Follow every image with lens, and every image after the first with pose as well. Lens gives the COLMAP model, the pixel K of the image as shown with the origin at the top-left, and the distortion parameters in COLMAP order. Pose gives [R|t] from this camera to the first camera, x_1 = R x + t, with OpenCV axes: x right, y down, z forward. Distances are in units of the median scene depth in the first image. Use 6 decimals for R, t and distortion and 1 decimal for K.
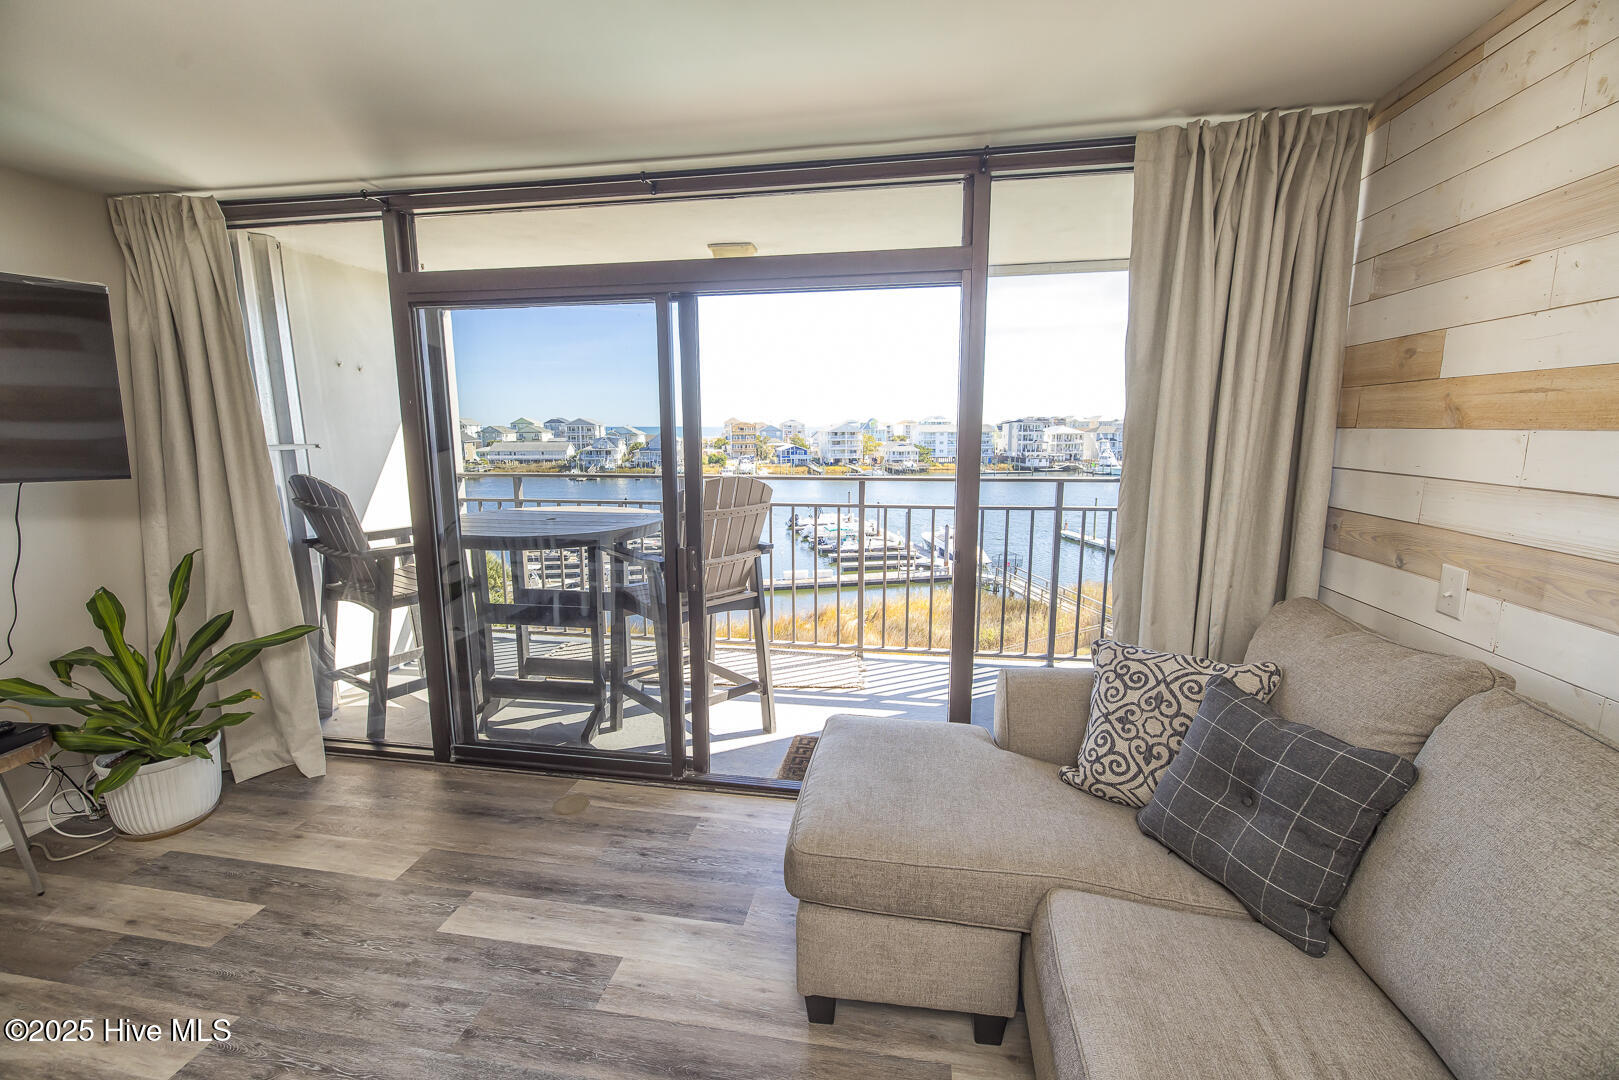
lens RADIAL K [[673.7, 0, 805.2], [0, 673.7, 533.6], [0, 0, 1]] dist [-0.002592, 0.000271]
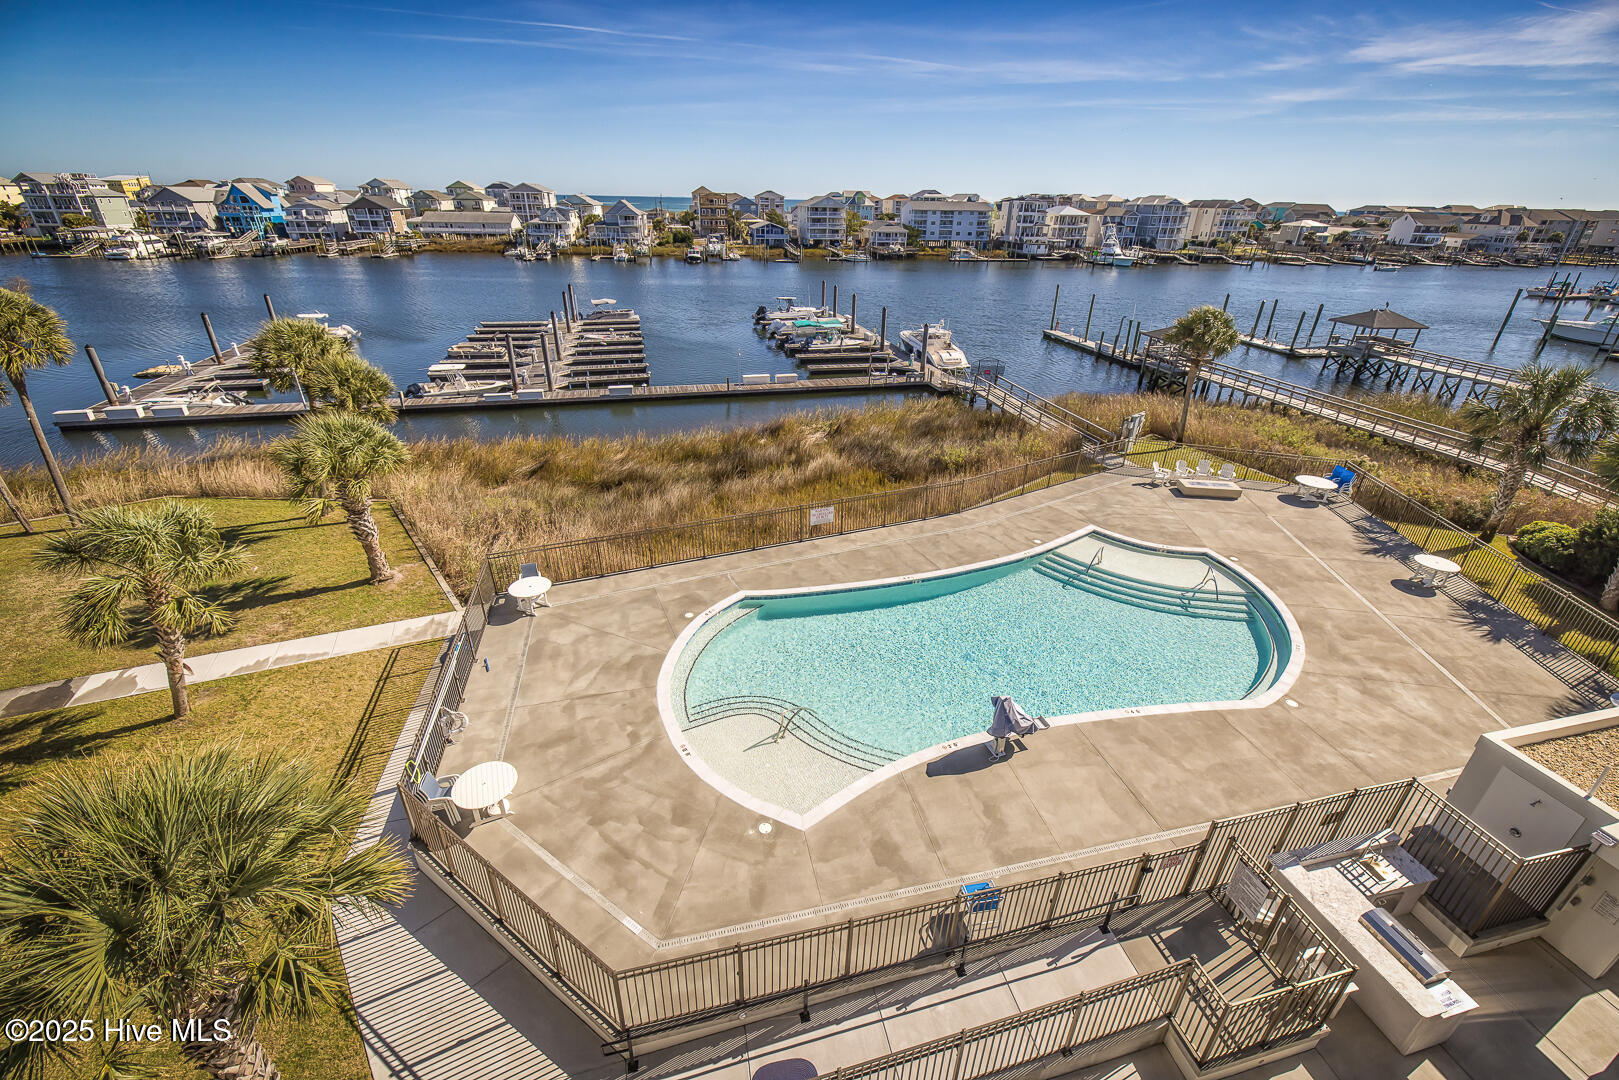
lens RADIAL K [[669.4, 0, 809.5], [0, 669.4, 540.0], [0, 0, 1]] dist [-0.002918, 0.000028]
pose [[0.999378, 0.006775, 0.034604, 0.441983], [-0.017083, 0.951537, 0.307060, -0.165118], [-0.030847, -0.307460, 0.951061, 1.150078]]
